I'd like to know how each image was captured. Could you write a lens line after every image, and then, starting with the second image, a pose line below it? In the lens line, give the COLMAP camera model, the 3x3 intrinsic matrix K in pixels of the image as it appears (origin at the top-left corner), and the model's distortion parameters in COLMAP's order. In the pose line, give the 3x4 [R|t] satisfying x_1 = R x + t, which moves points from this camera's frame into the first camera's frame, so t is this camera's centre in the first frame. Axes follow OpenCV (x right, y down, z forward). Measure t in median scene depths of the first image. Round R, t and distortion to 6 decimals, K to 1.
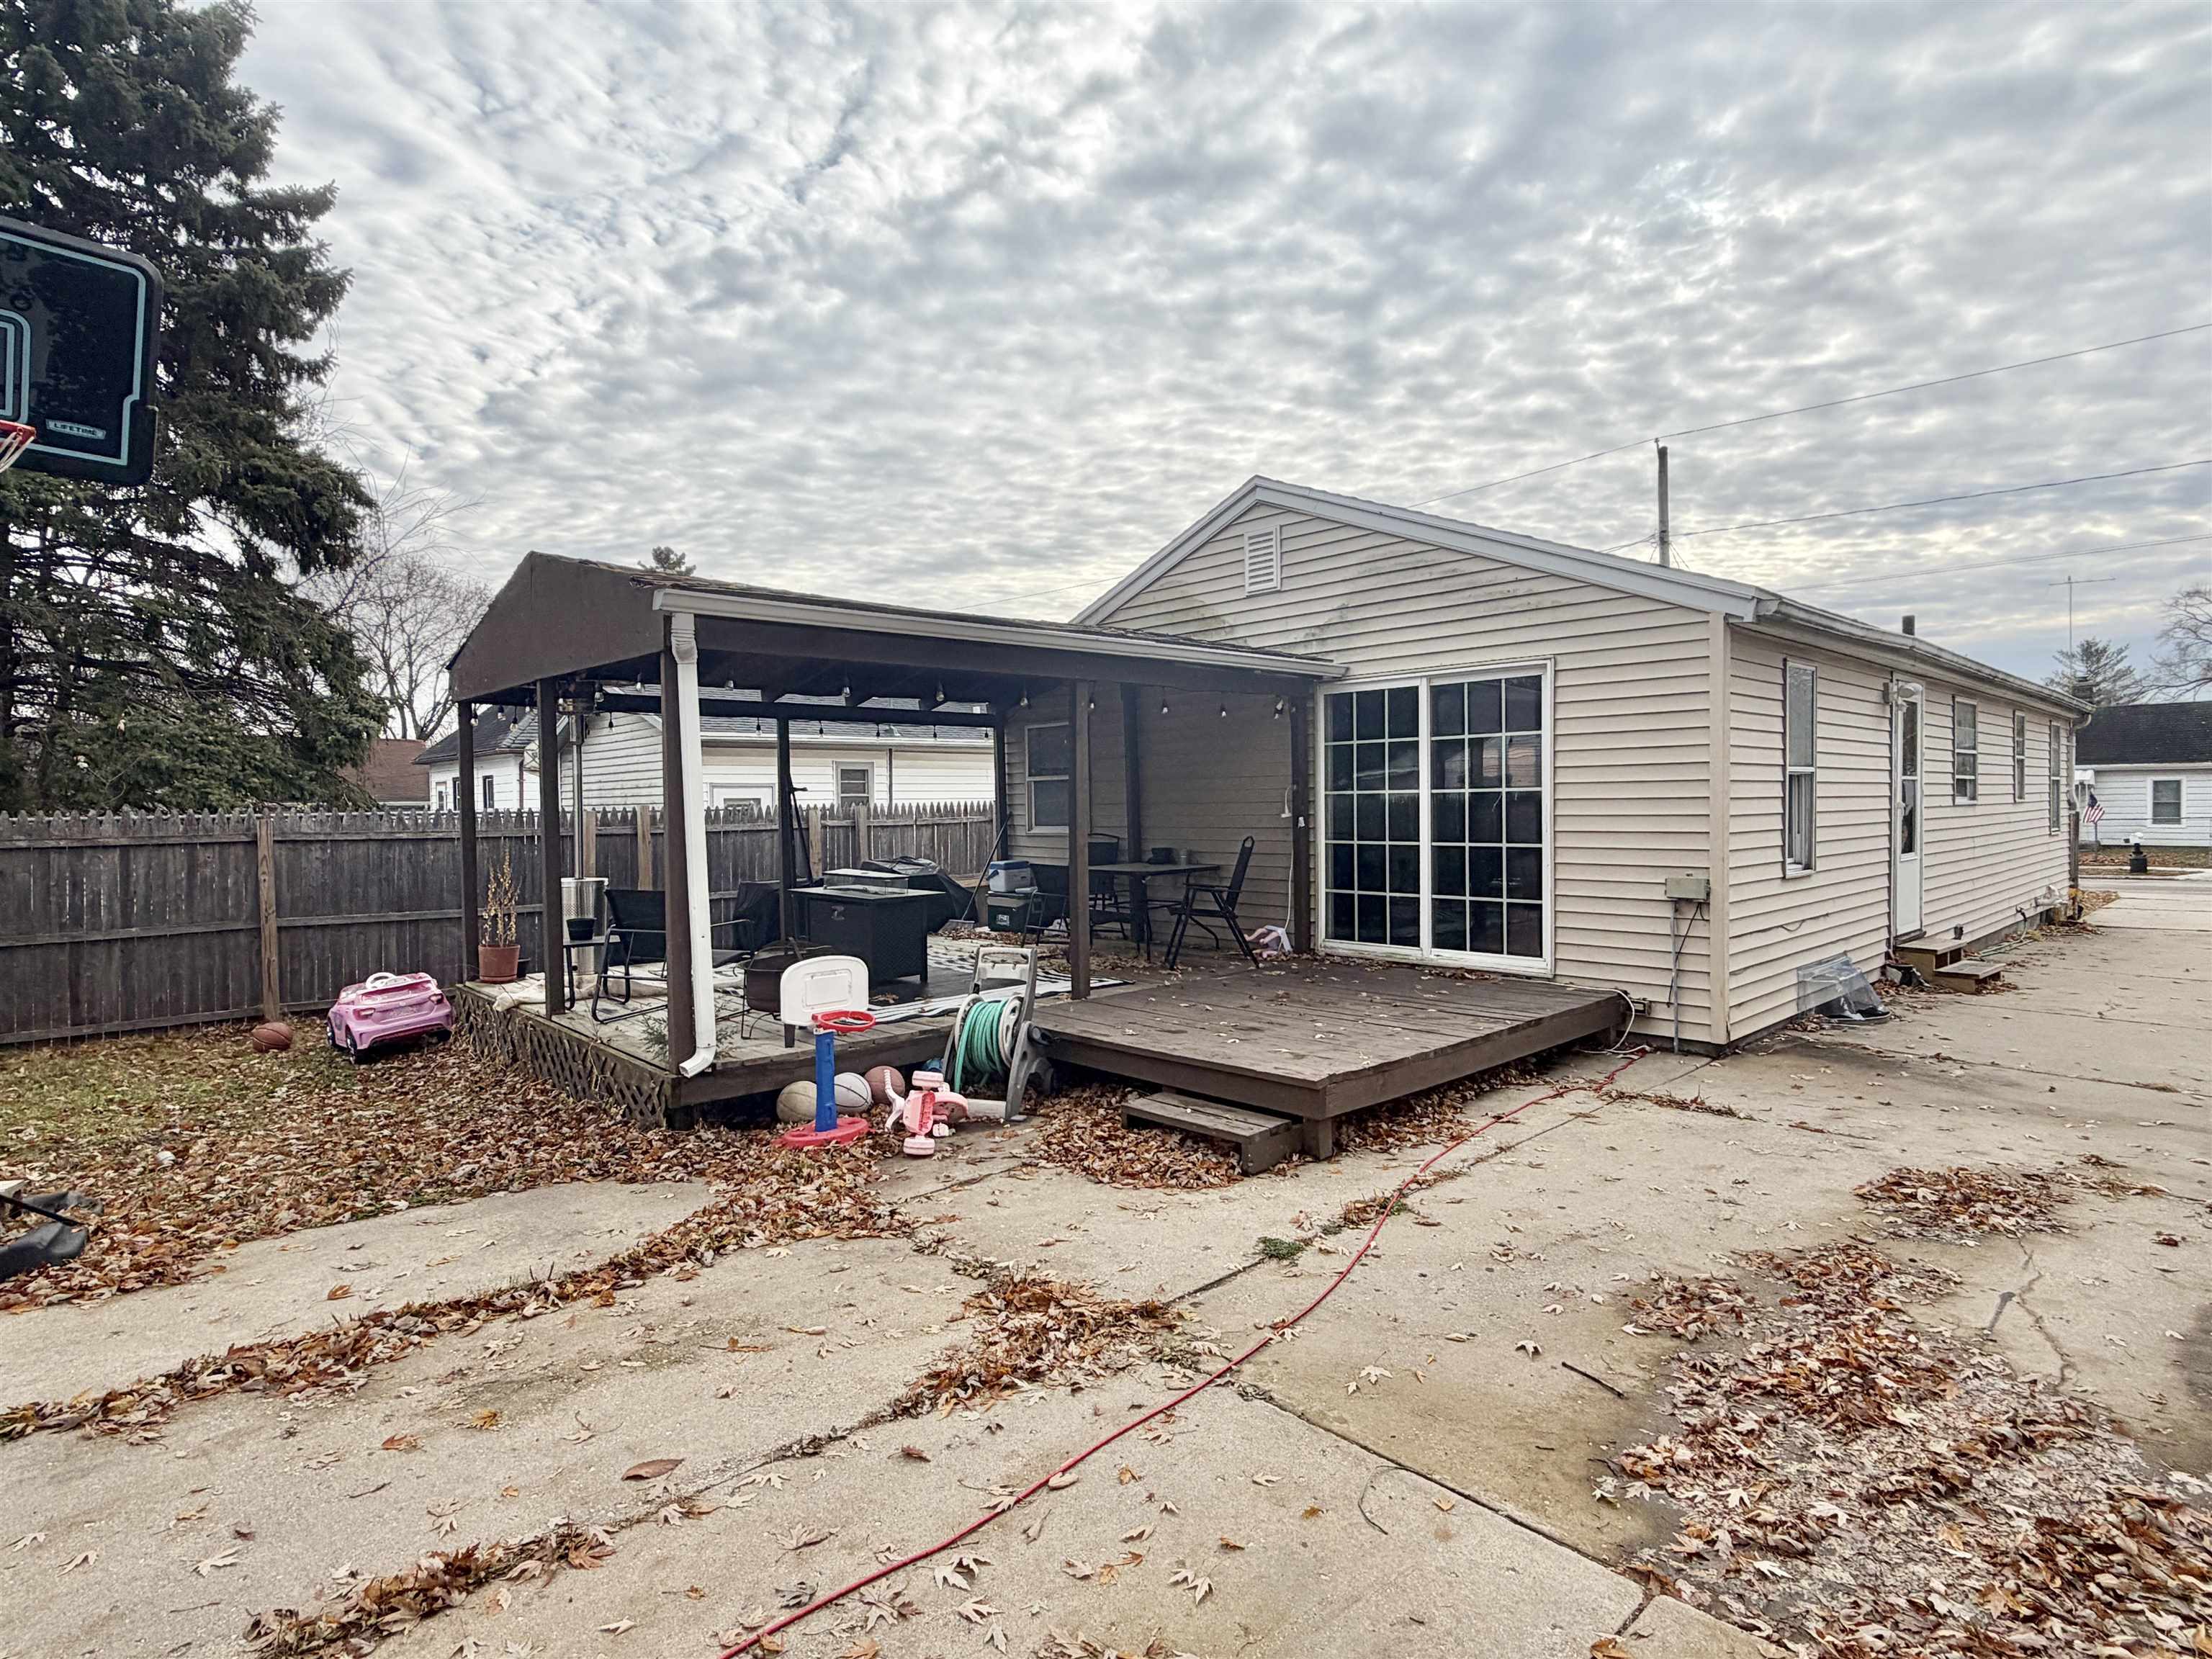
lens RADIAL K [[1147.9, 0, 1103.1], [0, 1147.9, 837.7], [0, 0, 1]] dist [0.001502, -0.000373]
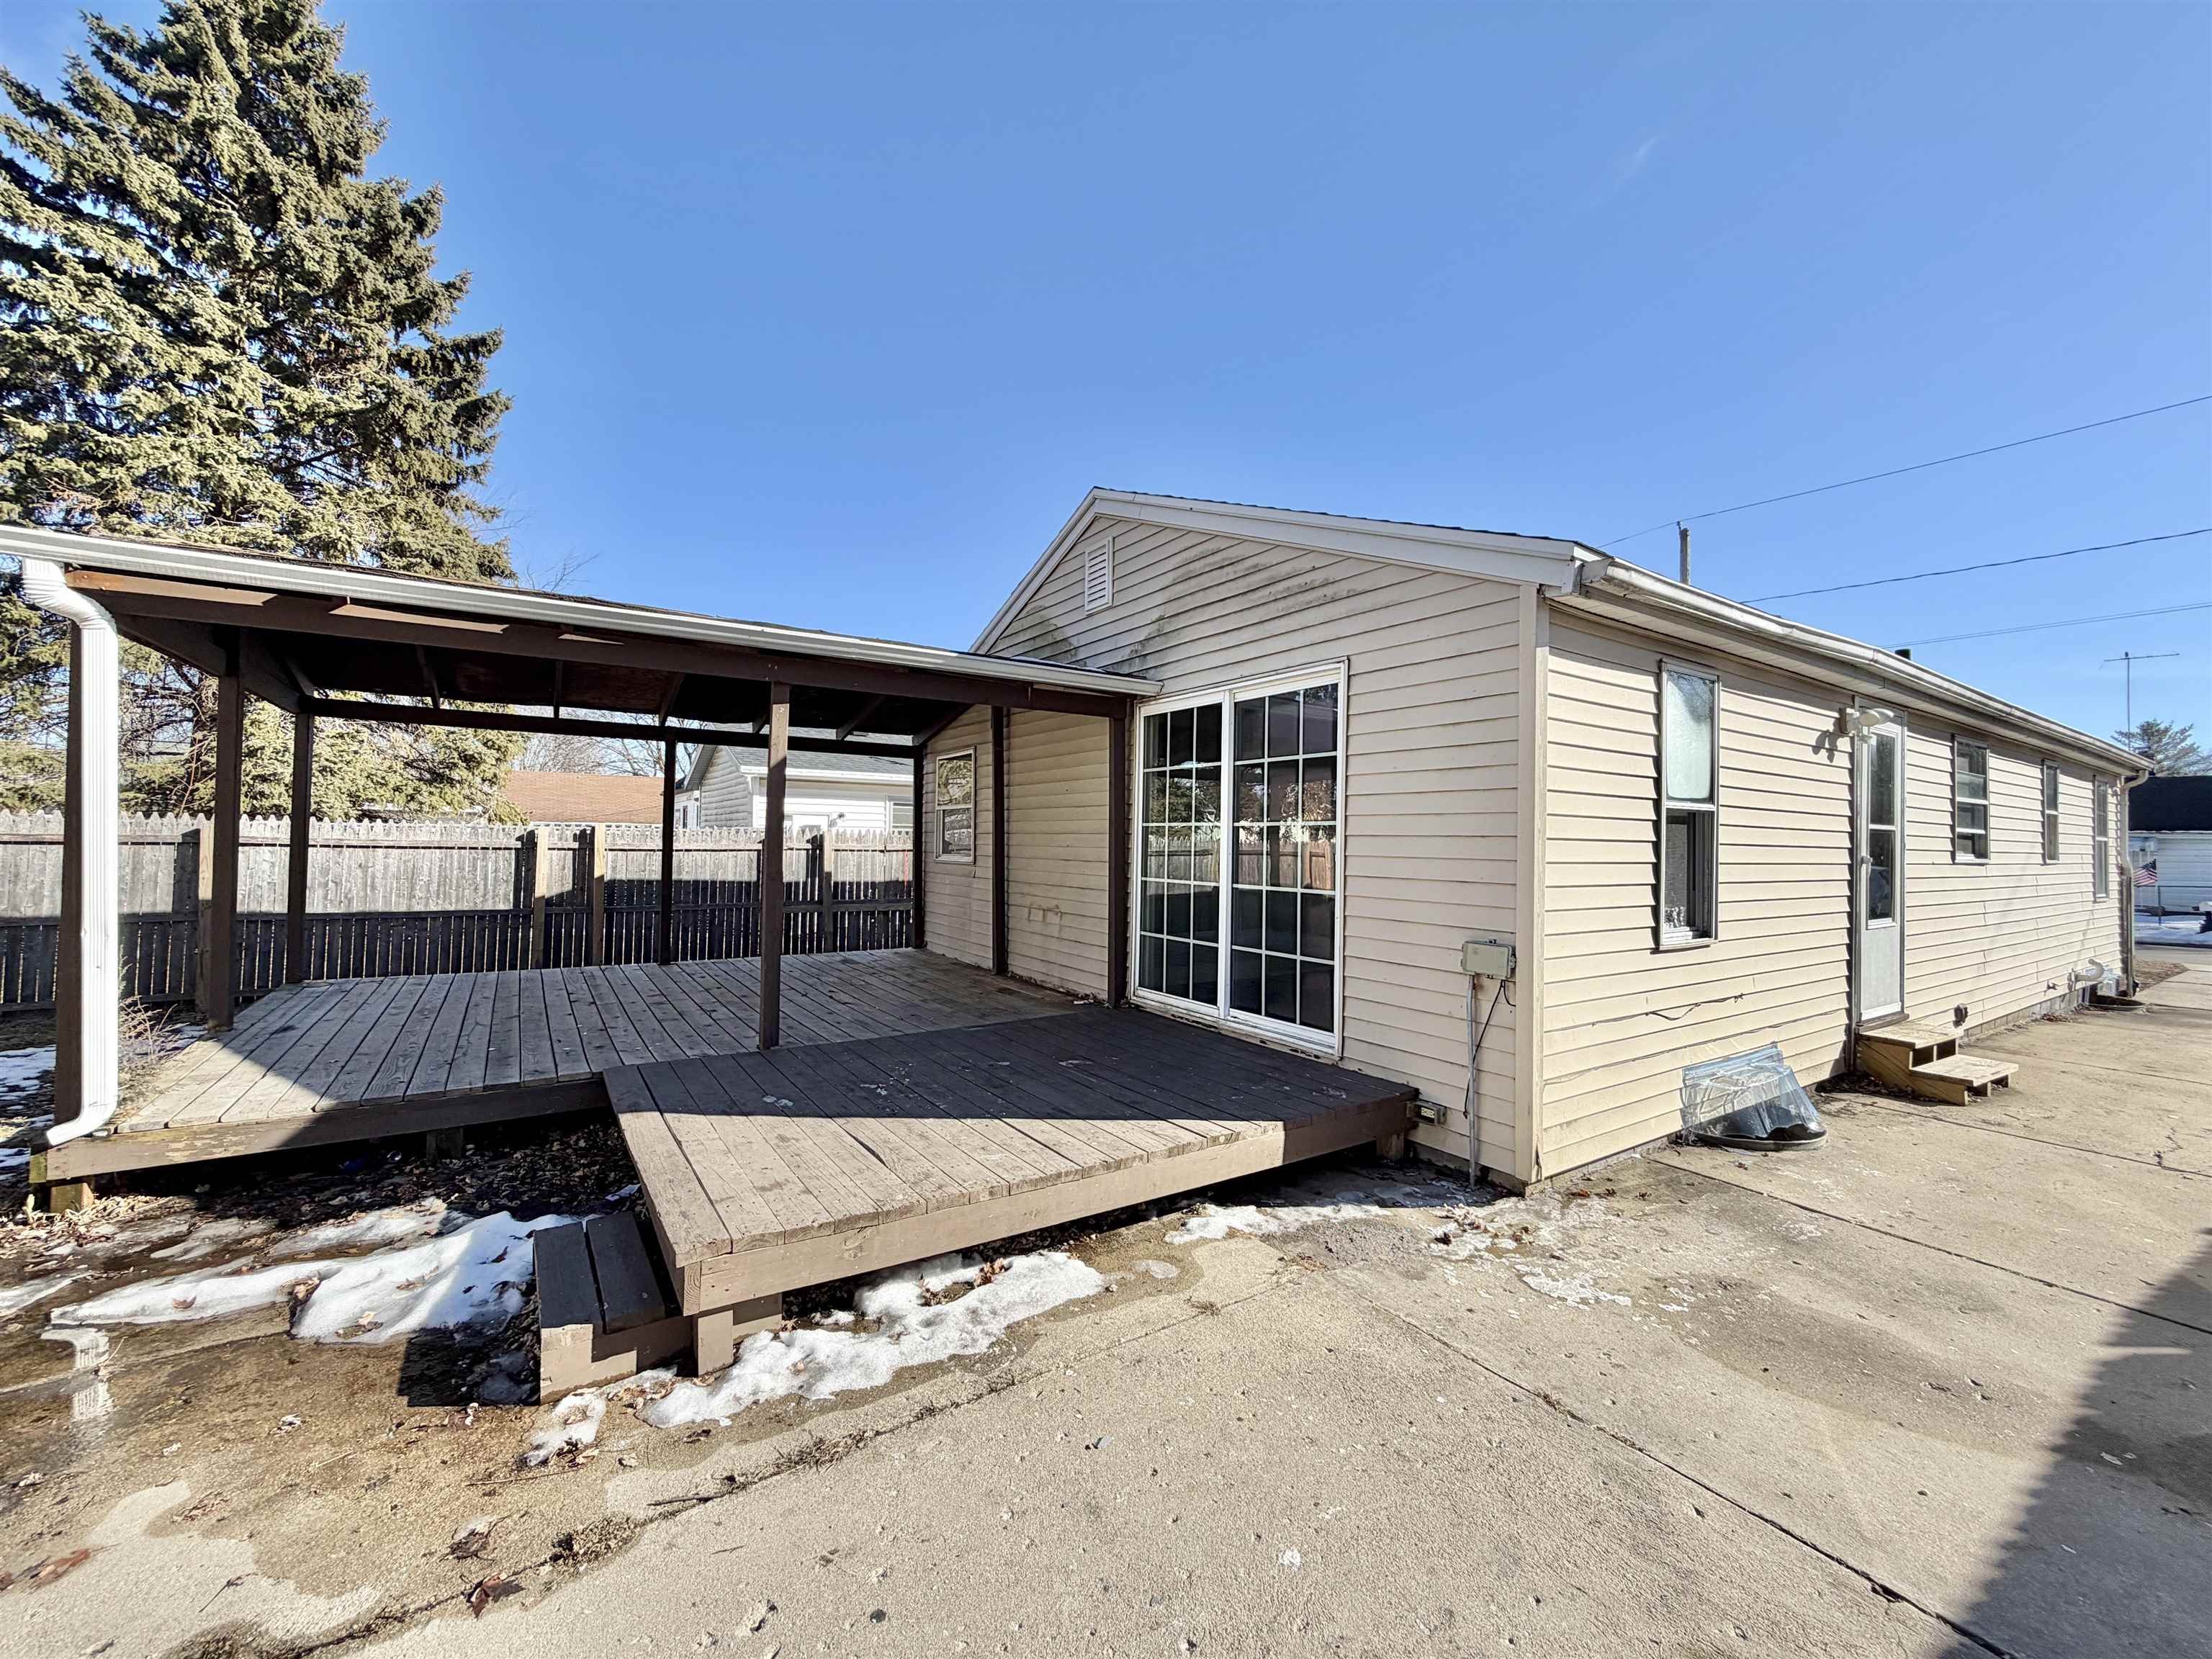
lens RADIAL K [[882.6, 0, 1101.1], [0, 882.6, 827.5], [0, 0, 1]] dist [0.000706, -0.000012]
pose [[0.986281, 0.027241, -0.162810, 0.273535], [-0.034898, 0.998406, -0.044356, -0.004285], [0.161342, 0.049429, 0.985660, 0.308531]]
